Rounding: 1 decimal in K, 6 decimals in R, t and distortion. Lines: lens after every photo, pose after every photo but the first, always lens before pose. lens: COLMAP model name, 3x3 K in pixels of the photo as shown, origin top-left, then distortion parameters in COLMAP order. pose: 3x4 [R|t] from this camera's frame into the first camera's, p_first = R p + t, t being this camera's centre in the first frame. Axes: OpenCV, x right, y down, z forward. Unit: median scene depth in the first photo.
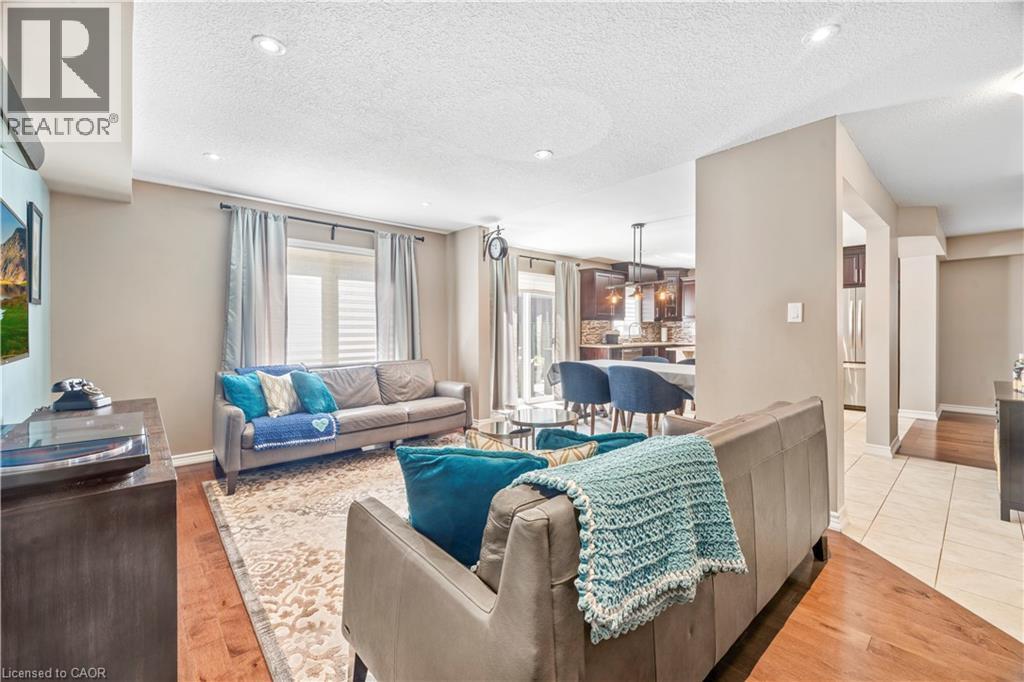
lens RADIAL K [[423.9, 0, 502.3], [0, 423.9, 335.1], [0, 0, 1]] dist [0.002108, -0.001838]
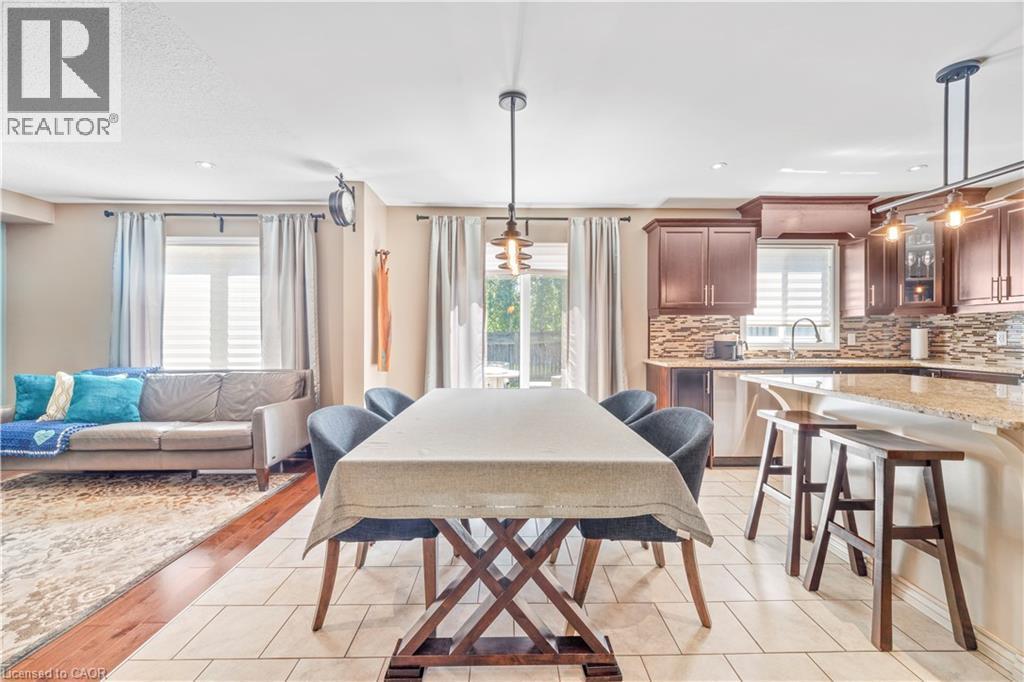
lens RADIAL K [[423.9, 0, 525.2], [0, 423.9, 339.0], [0, 0, 1]] dist [0.002108, -0.001838]
pose [[0.758665, 0.010582, -0.651395, 0.680604], [-0.010499, 0.999937, 0.004016, -0.006629], [0.651396, 0.003793, 0.758729, 0.725706]]
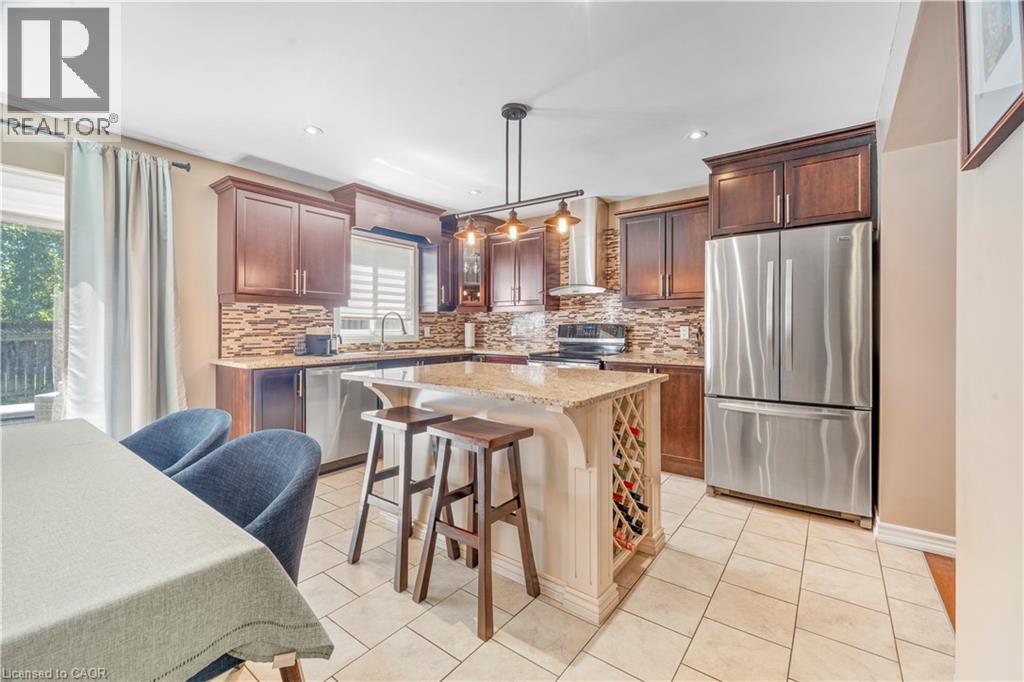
lens RADIAL K [[423.9, 0, 509.4], [0, 423.9, 328.4], [0, 0, 1]] dist [0.002108, -0.001838]
pose [[0.985205, 0.006811, 0.171246, 0.640488], [-0.004878, 0.999920, -0.011708, -0.007442], [-0.171312, 0.010700, 0.985159, 0.816497]]
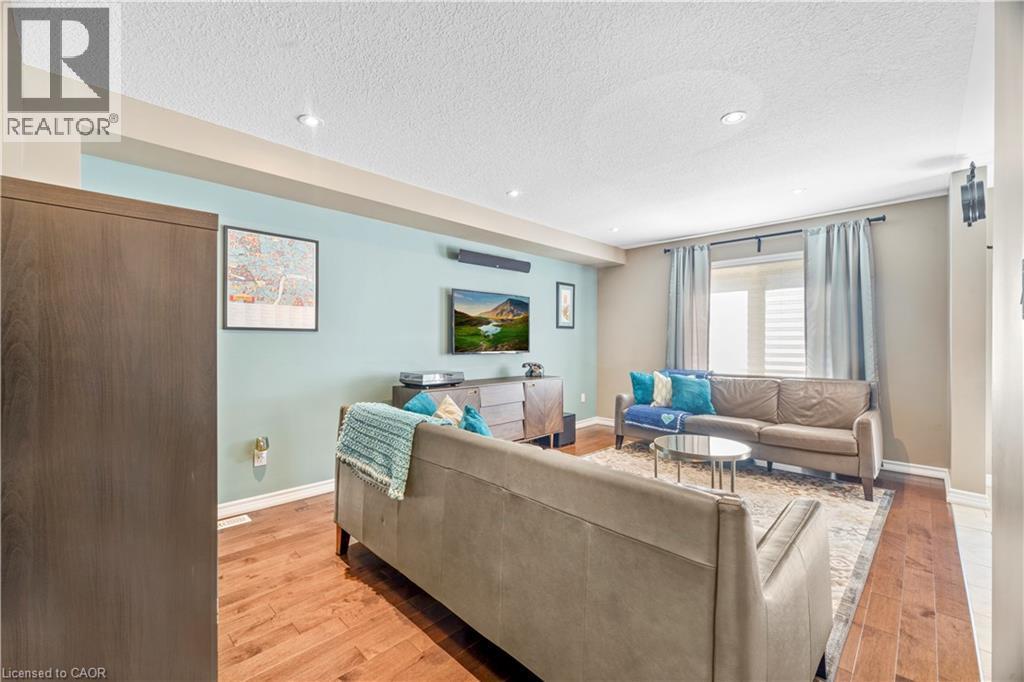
lens RADIAL K [[423.9, 0, 514.2], [0, 423.9, 339.8], [0, 0, 1]] dist [0.002108, -0.001838]
pose [[0.053366, 0.002029, -0.998573, 0.573377], [-0.008104, 0.999966, 0.001599, -0.012060], [0.998542, 0.008007, 0.053381, 0.359767]]
